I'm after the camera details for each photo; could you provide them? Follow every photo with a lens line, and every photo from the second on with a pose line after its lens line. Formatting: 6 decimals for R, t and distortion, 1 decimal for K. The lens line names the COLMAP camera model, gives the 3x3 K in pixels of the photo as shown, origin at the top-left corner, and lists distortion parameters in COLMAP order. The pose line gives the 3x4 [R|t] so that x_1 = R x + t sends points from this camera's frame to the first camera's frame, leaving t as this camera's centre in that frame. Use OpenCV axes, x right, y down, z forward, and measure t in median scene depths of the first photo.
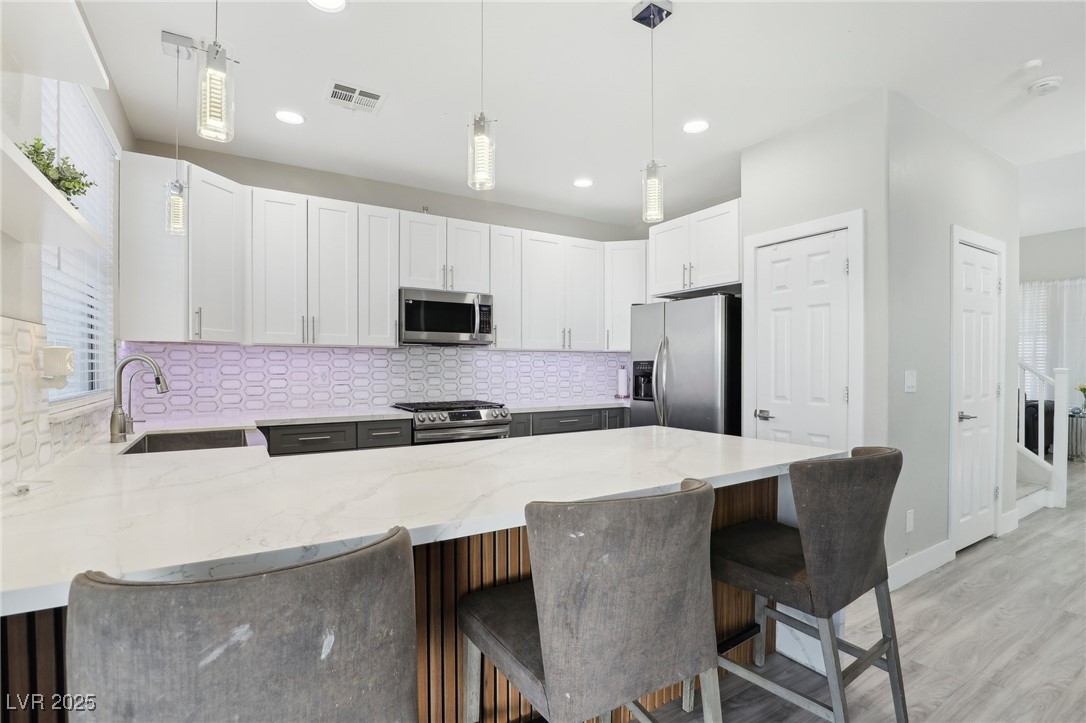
lens RADIAL K [[512.7, 0, 543.0], [0, 512.7, 370.6], [0, 0, 1]] dist [-0.031912, 0.000635]
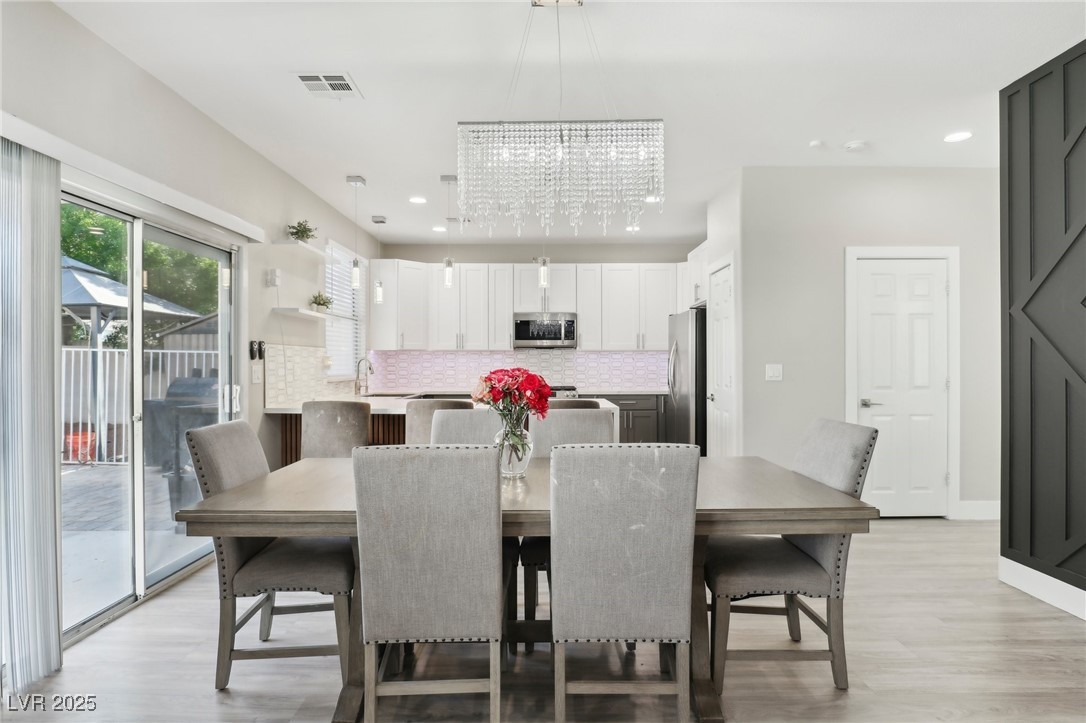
lens RADIAL K [[585.8, 0, 543.0], [0, 585.8, 361.5], [0, 0, 1]] dist [-0.022643, 0.000192]
pose [[0.847786, -0.002533, -0.530333, 0.743786], [-0.002966, 0.999950, -0.009517, 0.005639], [0.530331, 0.009641, 0.847736, -0.480719]]
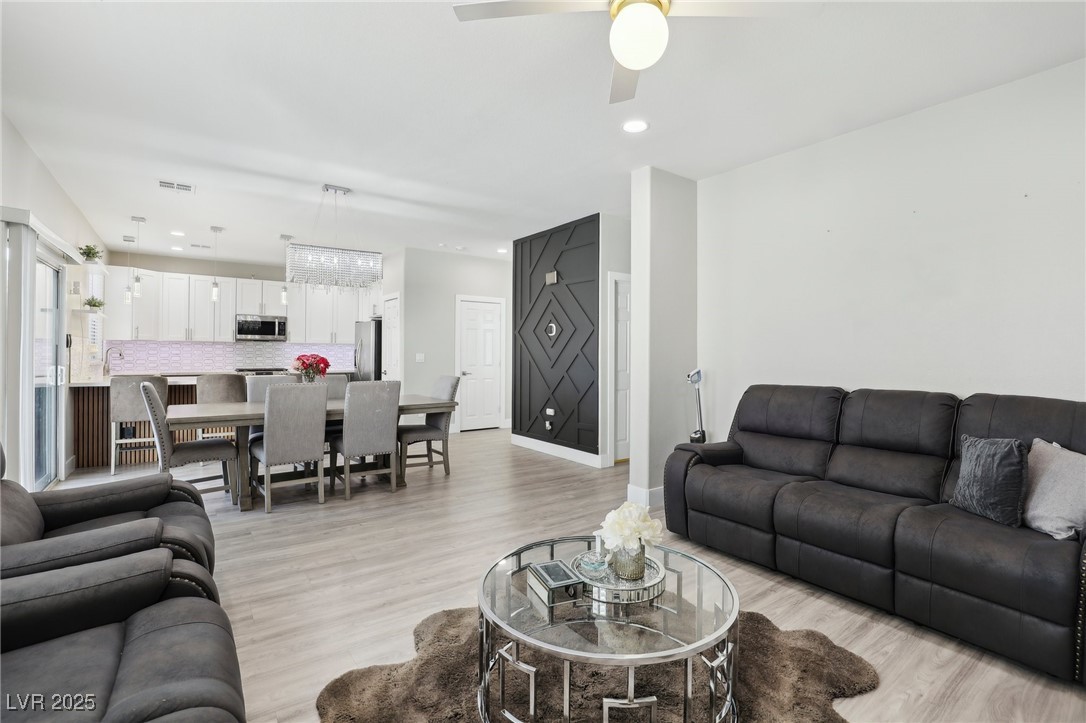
lens RADIAL K [[501.2, 0, 546.2], [0, 501.2, 354.9], [0, 0, 1]] dist [-0.032807, 0.001774]
pose [[0.996902, 0.006272, 0.078398, 0.841451], [-0.005836, 0.999966, -0.005784, 0.011688], [-0.078432, 0.005309, 0.996905, -1.154481]]
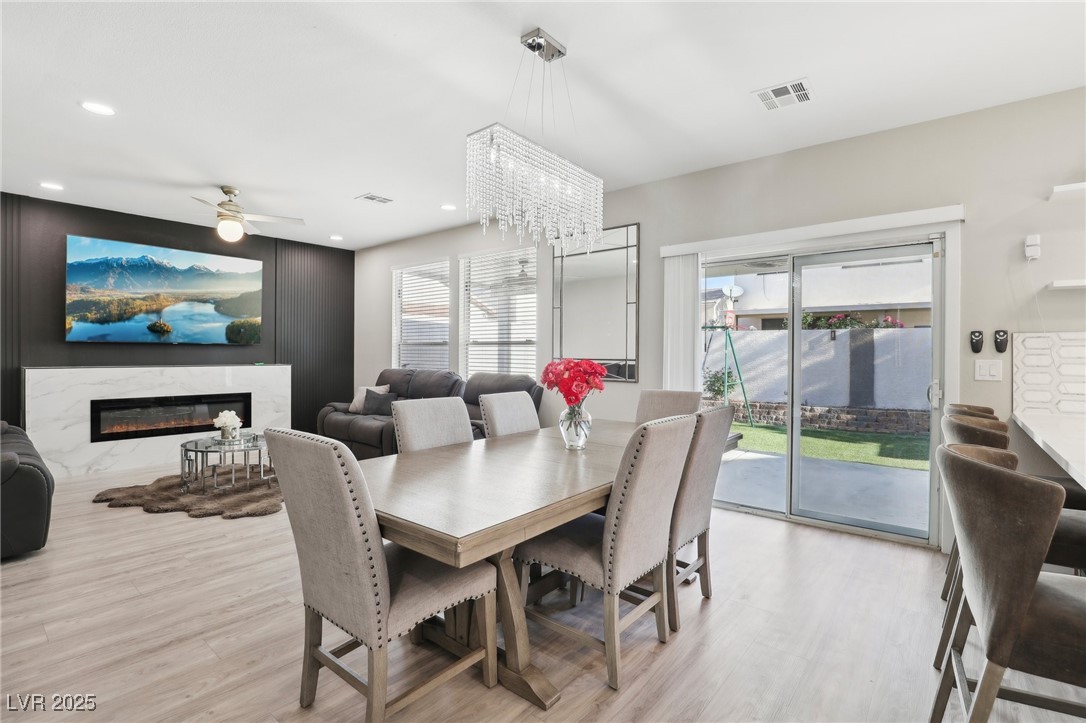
lens RADIAL K [[501.2, 0, 546.2], [0, 501.2, 354.9], [0, 0, 1]] dist [-0.032807, 0.001774]
pose [[-0.945628, -0.005808, -0.325197, 0.634610], [-0.010130, 0.999881, 0.011599, -0.005335], [0.325091, 0.014262, -0.945575, 0.606690]]
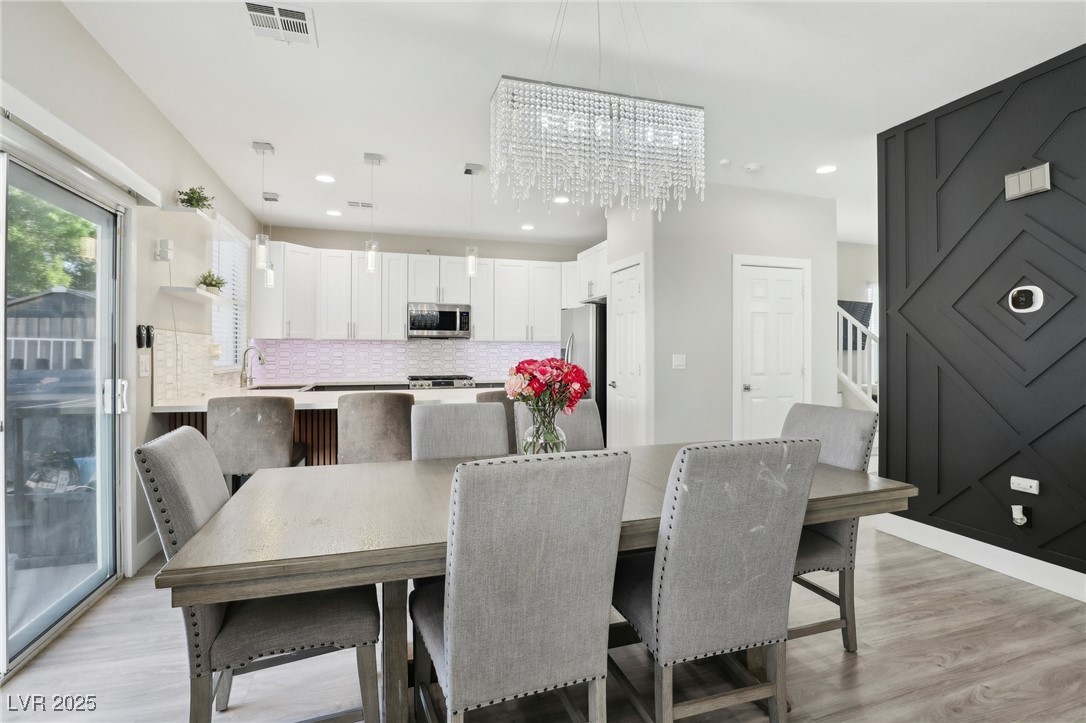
lens RADIAL K [[521.3, 0, 545.0], [0, 521.3, 349.1], [0, 0, 1]] dist [-0.030940, 0.001118]
pose [[0.970597, -0.001156, -0.240708, 0.512434], [-0.002728, 0.999871, -0.015800, 0.005970], [0.240695, 0.015992, 0.970469, -0.457593]]
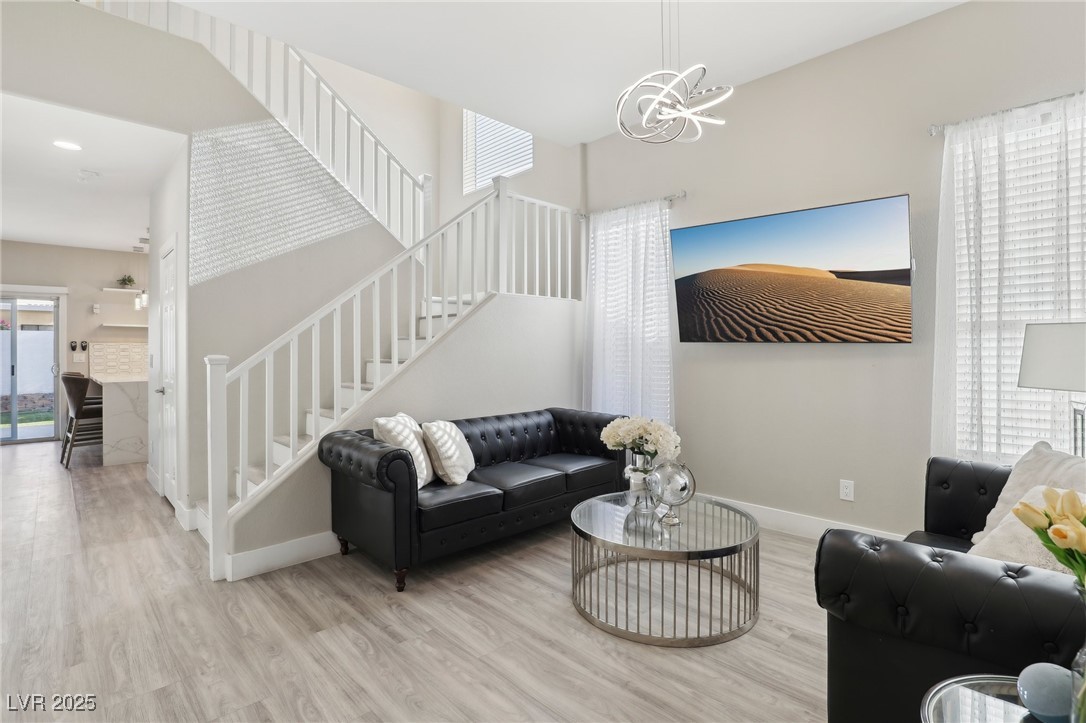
lens RADIAL K [[521.3, 0, 545.0], [0, 521.3, 349.1], [0, 0, 1]] dist [-0.030940, 0.001118]
pose [[0.215697, -0.001213, -0.976460, 1.901136], [-0.003960, 0.999990, -0.002117, -0.015376], [0.976452, 0.004324, 0.215690, 1.364653]]
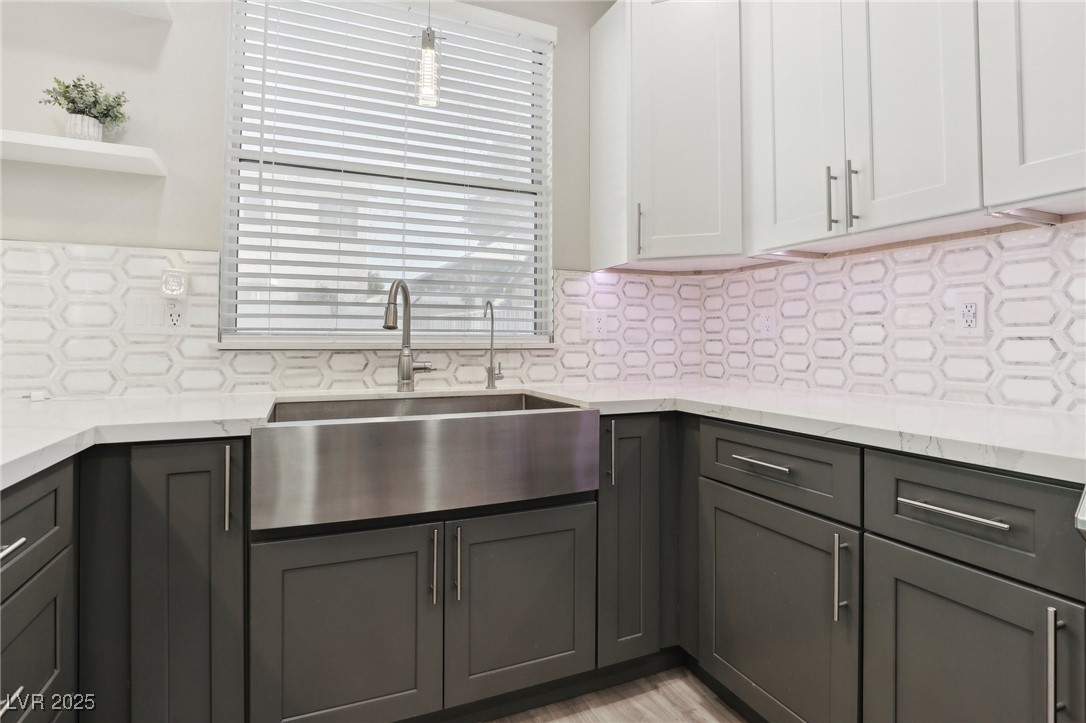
lens RADIAL K [[551.4, 0, 548.0], [0, 551.4, 327.2], [0, 0, 1]] dist [-0.026965, 0.000296]
pose [[-0.134530, -0.027119, -0.990538, -0.002914], [-0.010832, 0.999606, -0.025896, 0.032723], [0.990850, 0.007246, -0.134771, 0.734984]]
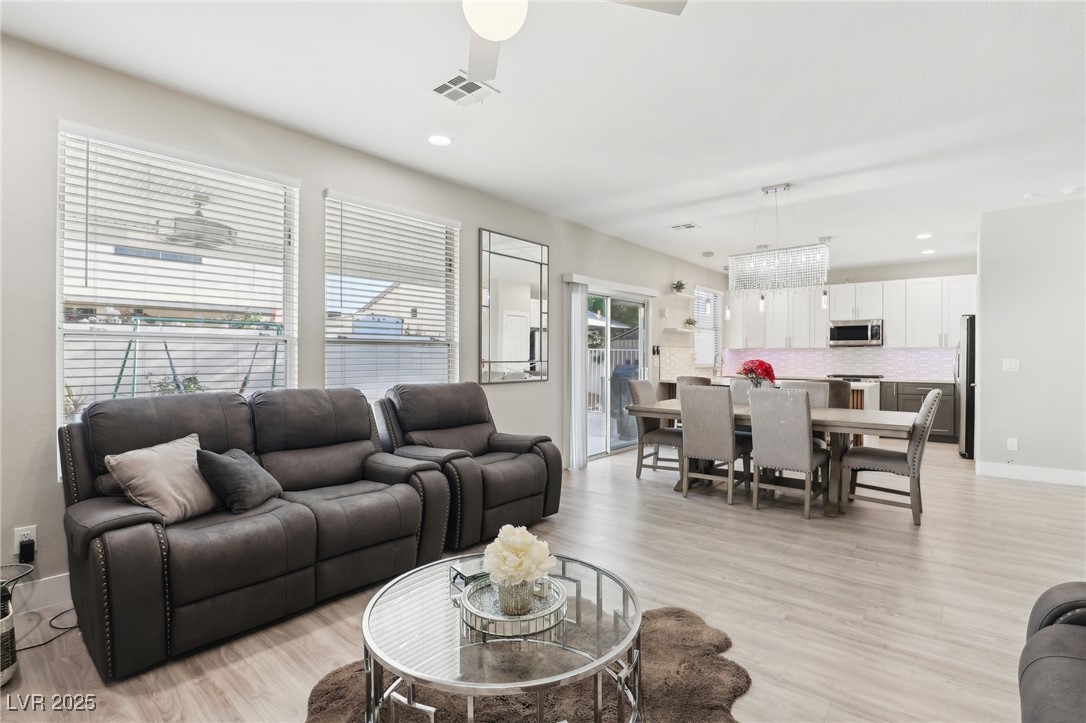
lens RADIAL K [[504.9, 0, 543.0], [0, 504.9, 361.5], [0, 0, 1]] dist [-0.032617, 0.000468]
pose [[0.309298, 0.010485, -0.950907, 1.344772], [-0.010389, 0.999917, 0.007647, 0.007485], [0.950908, 0.007514, 0.309381, -0.809871]]
